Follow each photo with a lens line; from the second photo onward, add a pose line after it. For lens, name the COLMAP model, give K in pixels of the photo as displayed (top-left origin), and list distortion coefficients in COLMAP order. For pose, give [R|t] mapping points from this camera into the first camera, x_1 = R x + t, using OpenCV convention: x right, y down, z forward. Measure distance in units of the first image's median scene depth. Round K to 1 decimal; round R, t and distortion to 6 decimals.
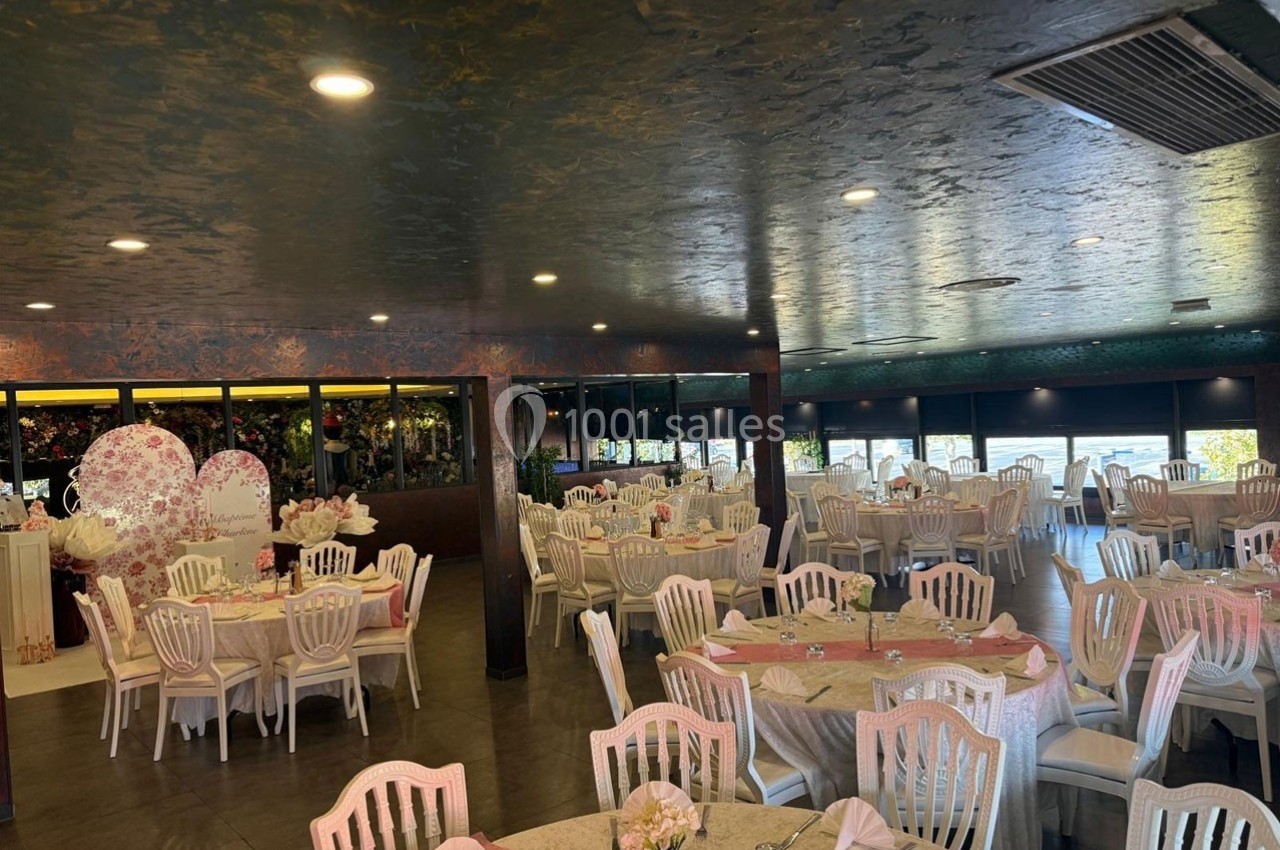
lens RADIAL K [[895.5, 0, 640.0], [0, 895.5, 425.0], [0, 0, 1]] dist [0.096209, -0.161313]
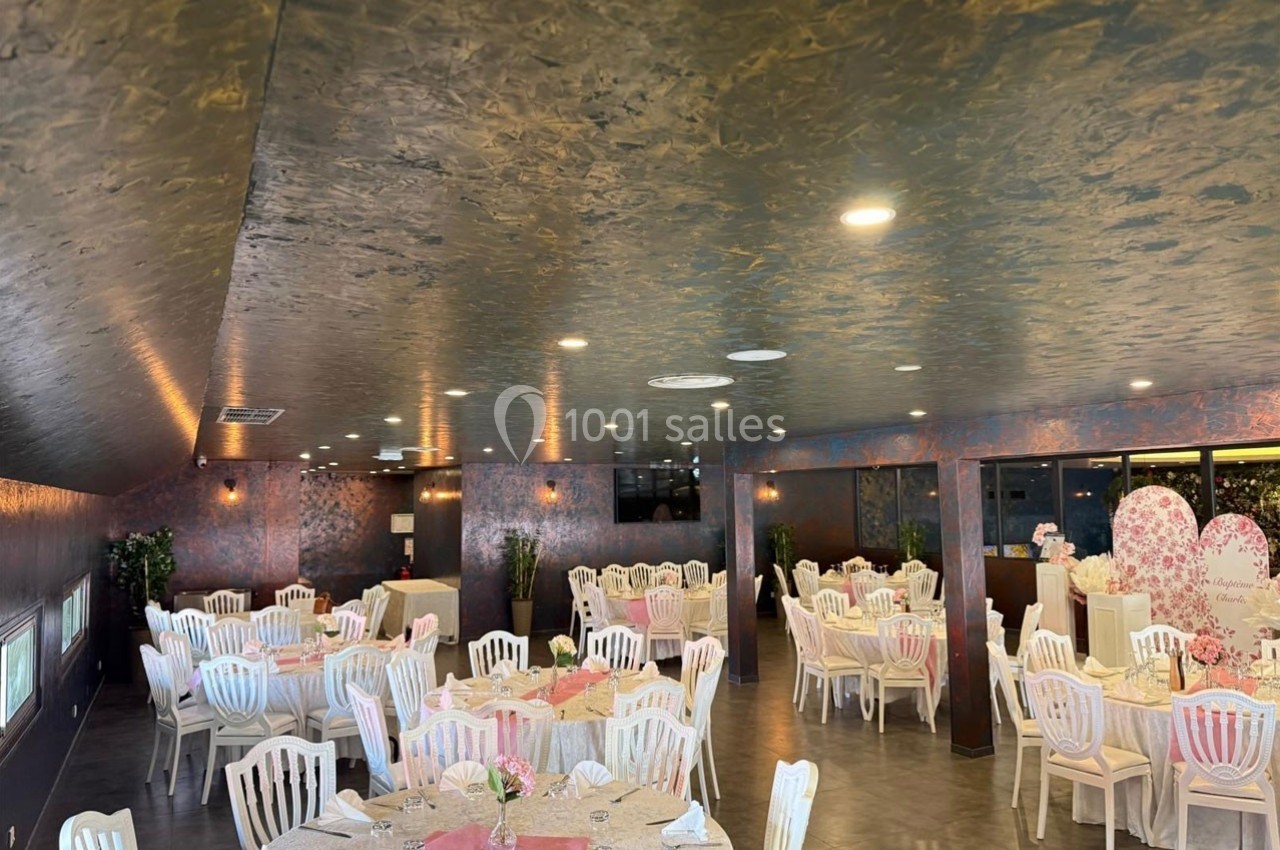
lens RADIAL K [[939.8, 0, 634.3], [0, 939.8, 440.2], [0, 0, 1]] dist [0.110102, -0.125483]
pose [[-0.262242, -0.005566, -0.964986, 0.753472], [0.022219, 0.999683, -0.011804, -0.056497], [0.964746, -0.024536, -0.262035, 0.681890]]
